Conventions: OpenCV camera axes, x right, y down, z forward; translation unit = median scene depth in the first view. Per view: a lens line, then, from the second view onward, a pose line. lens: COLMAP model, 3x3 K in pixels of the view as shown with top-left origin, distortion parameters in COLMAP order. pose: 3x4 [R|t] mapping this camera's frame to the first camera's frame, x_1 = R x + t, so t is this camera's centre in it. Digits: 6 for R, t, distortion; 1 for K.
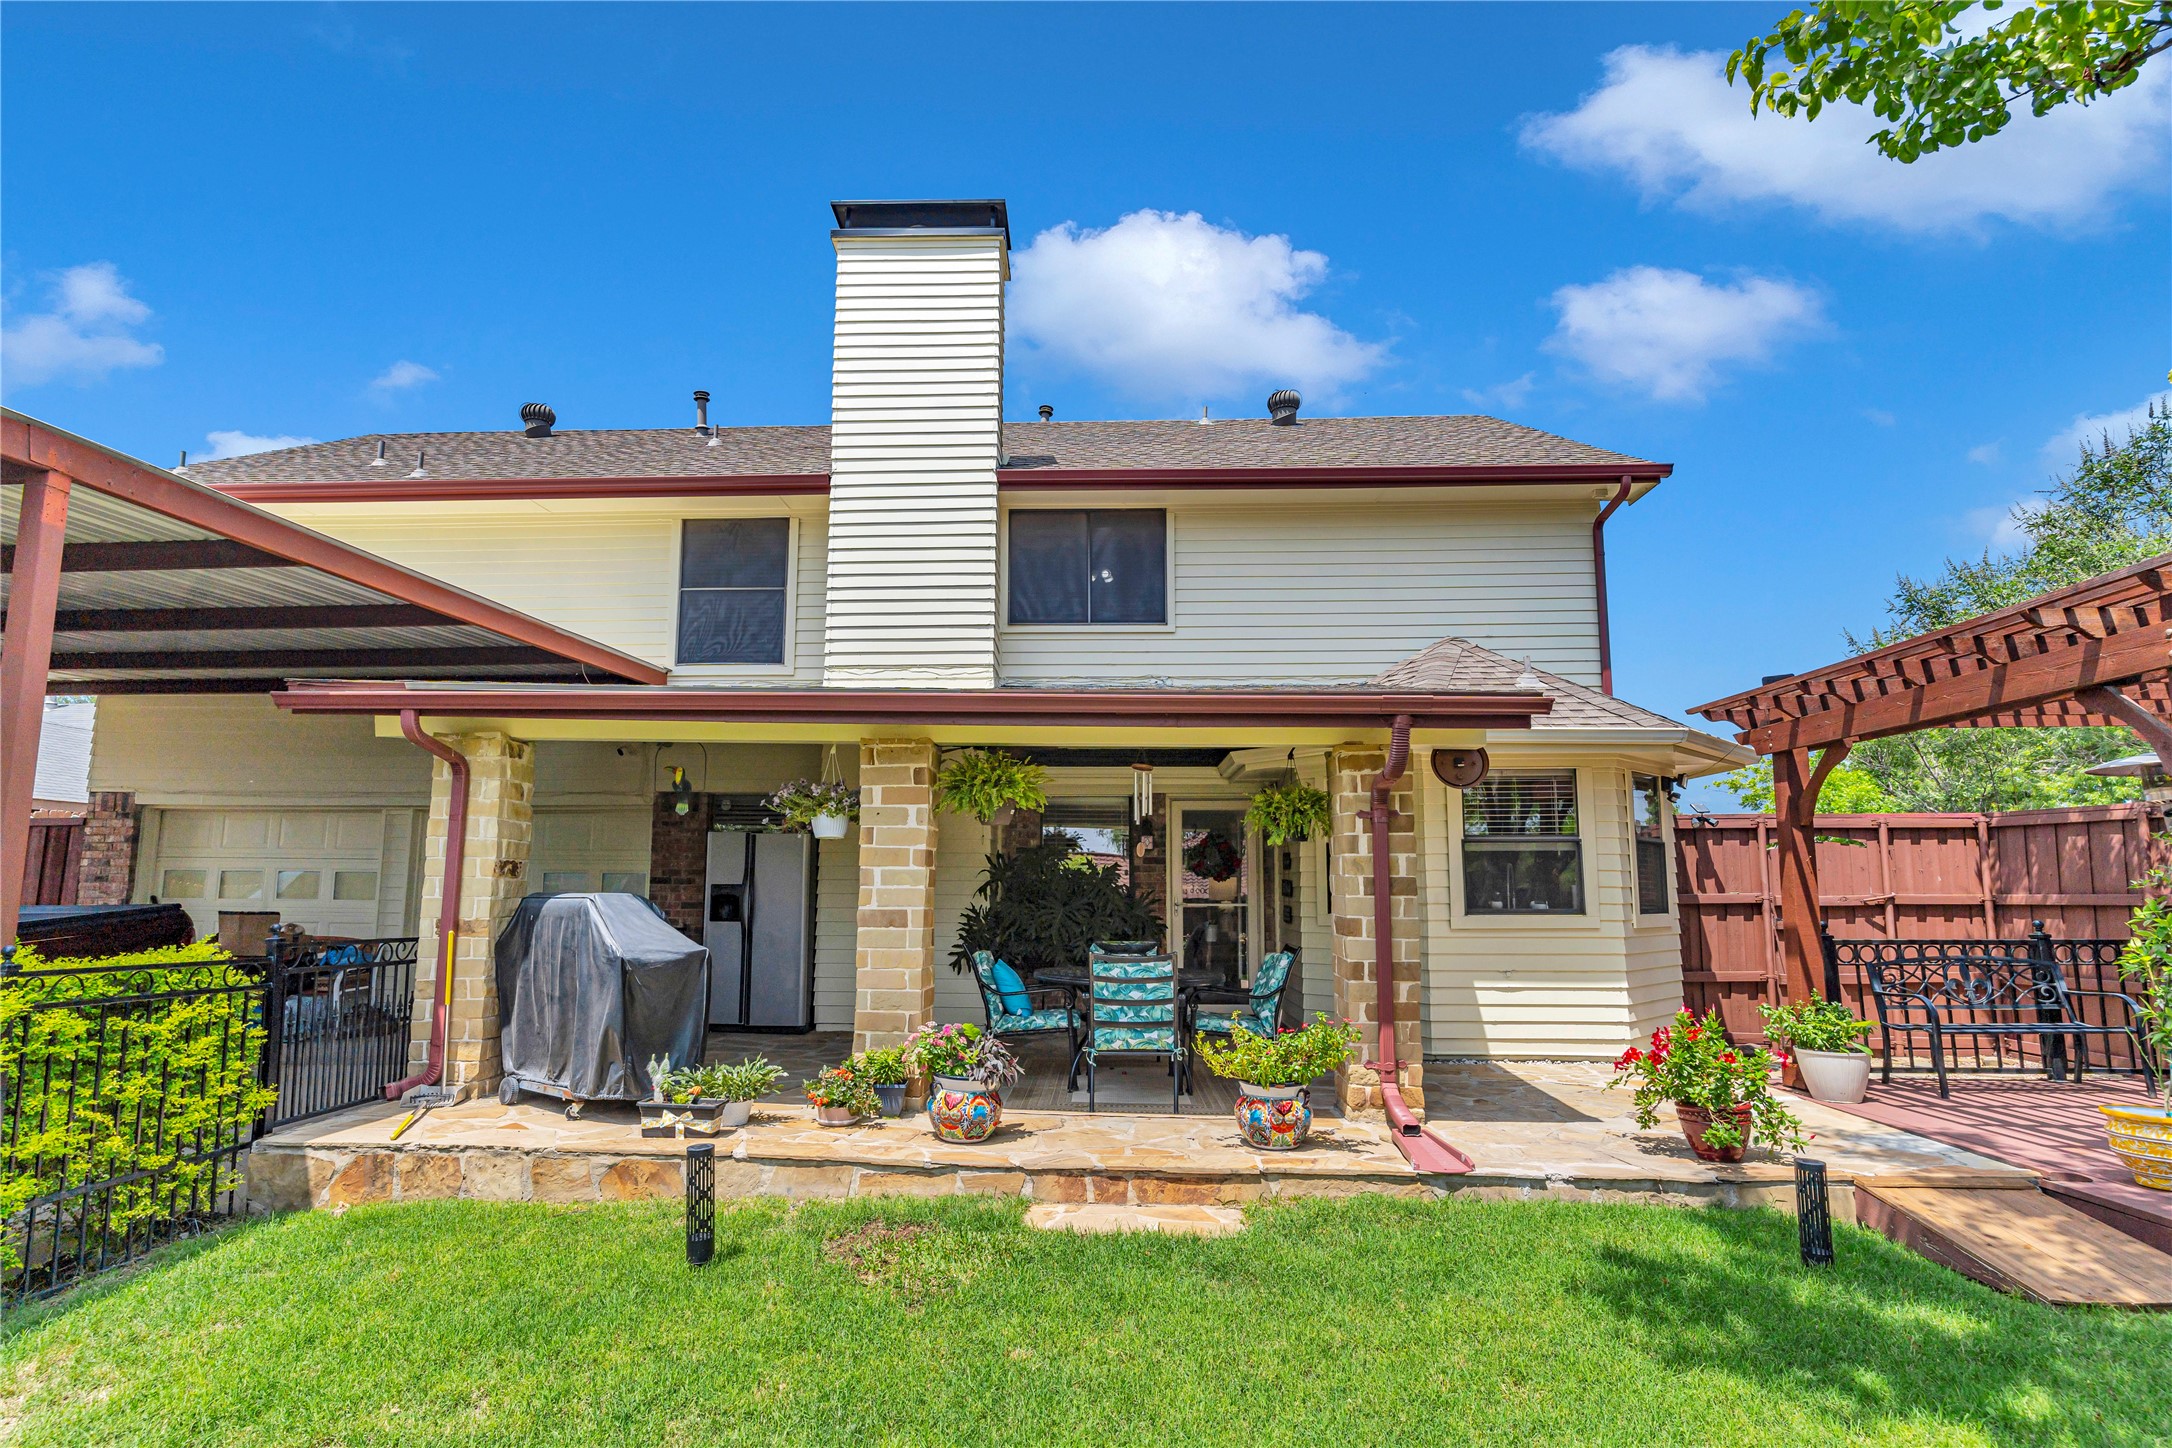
lens RADIAL K [[1036.1, 0, 1078.1], [0, 1036.1, 661.5], [0, 0, 1]] dist [0.003206, 0.000581]
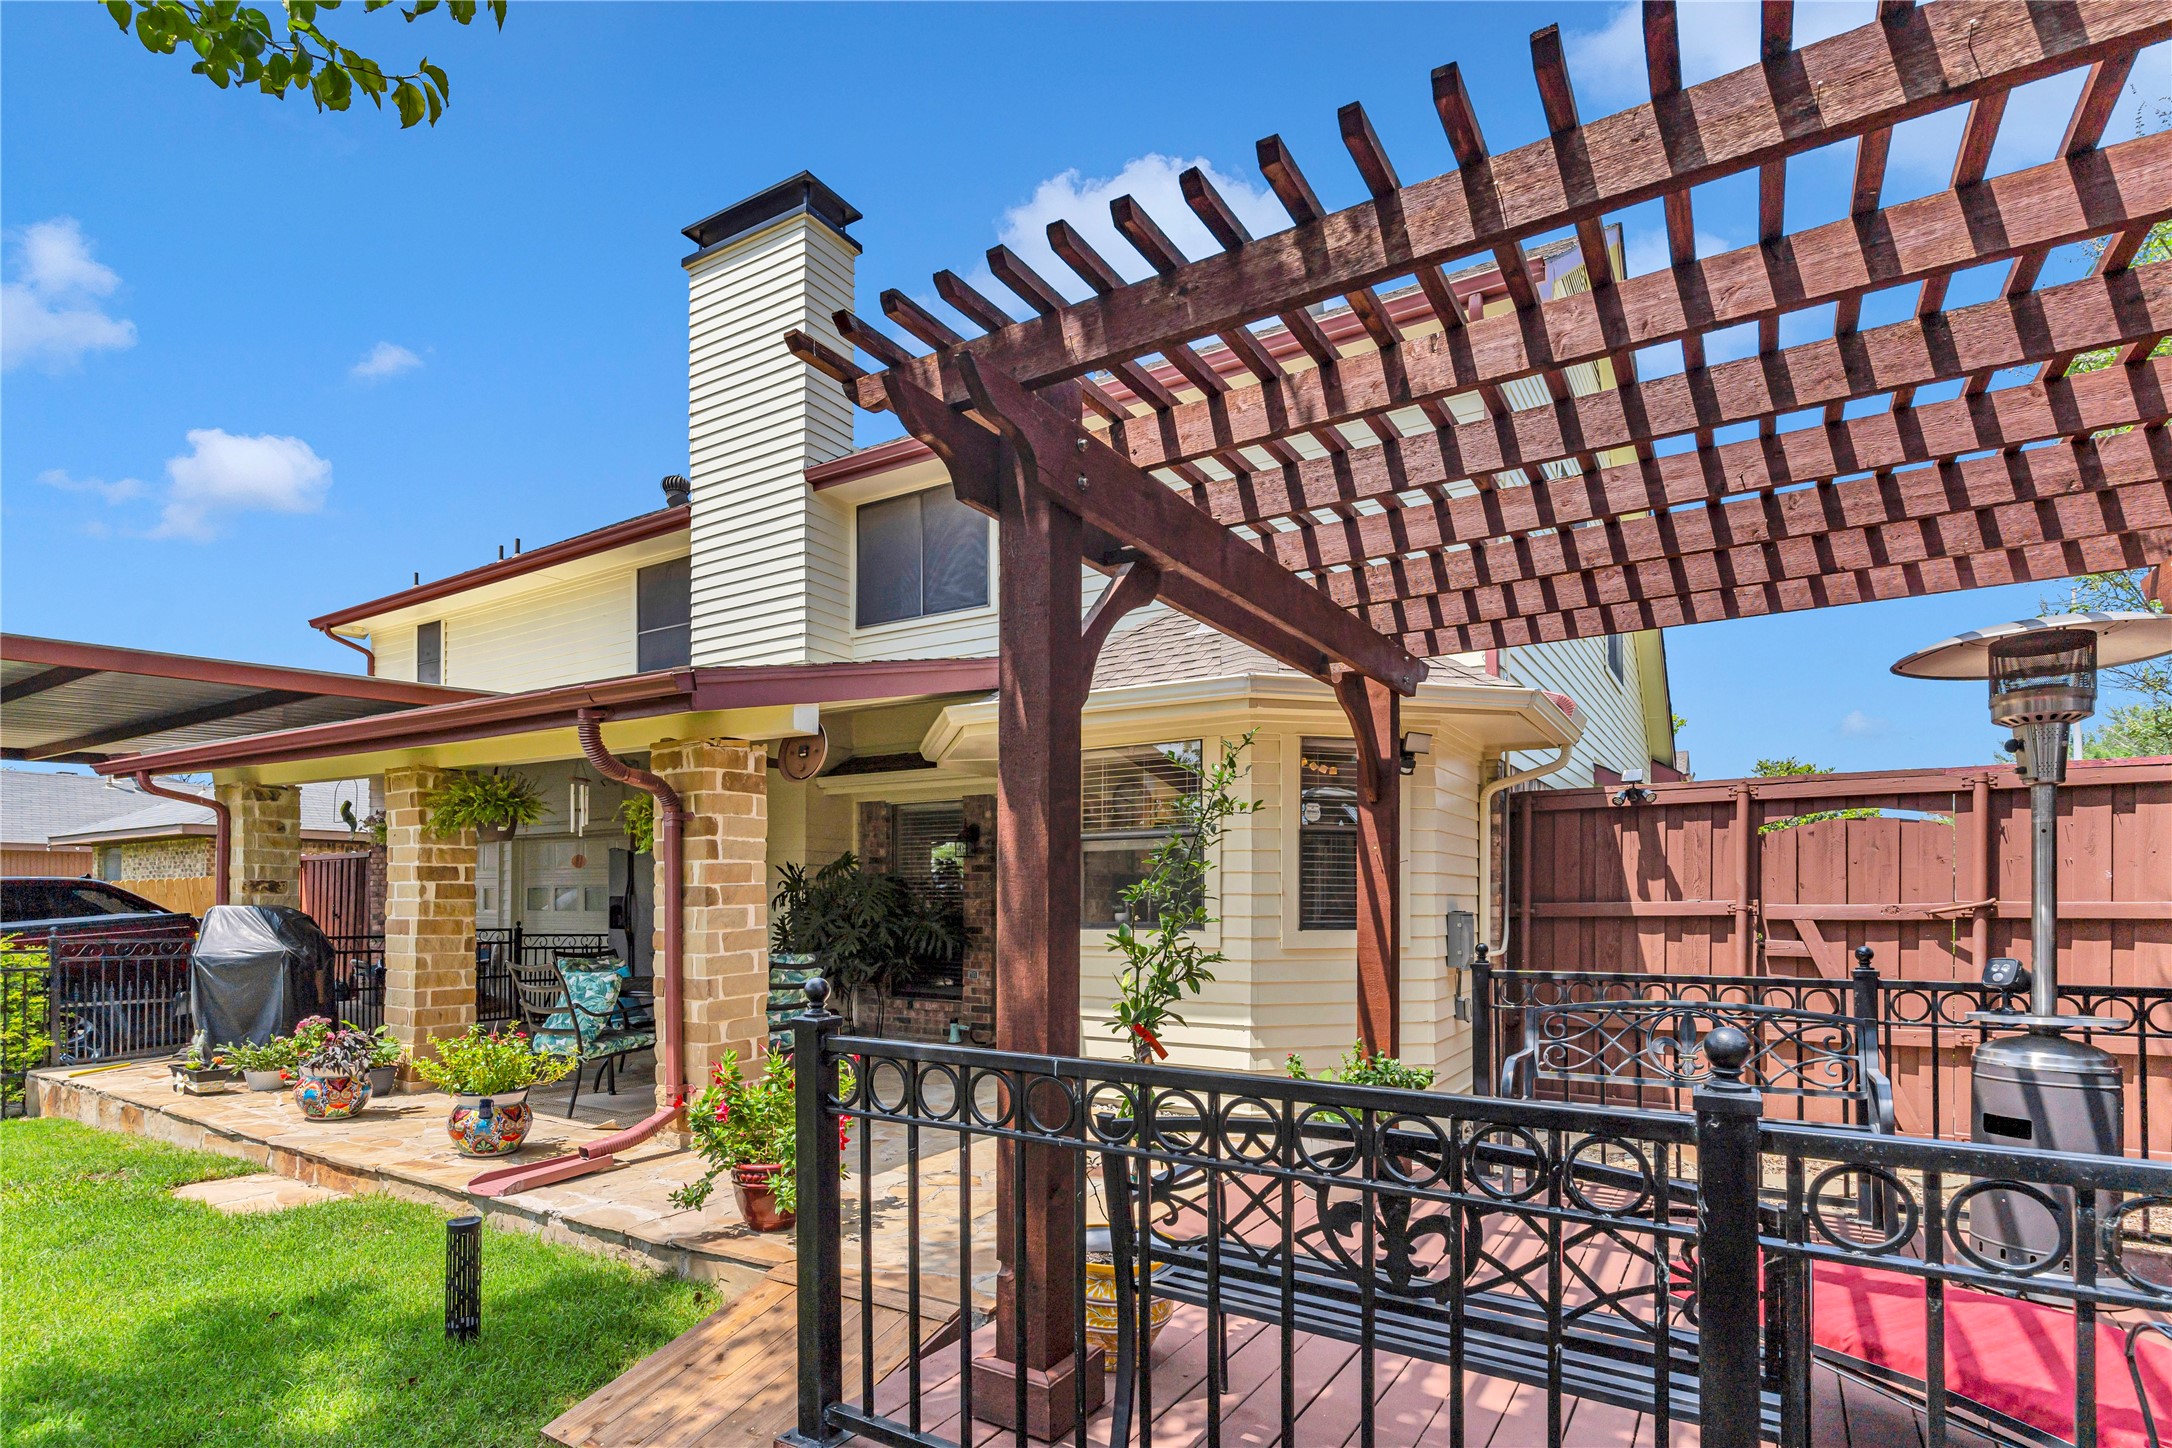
lens RADIAL K [[1102.3, 0, 1060.8], [0, 1102.3, 721.3], [0, 0, 1]] dist [0.002882, 0.001957]
pose [[0.861001, -0.084208, -0.501583, 0.651794], [0.113186, 0.993192, 0.027550, 0.045014], [0.495848, -0.080493, 0.864671, 0.202178]]
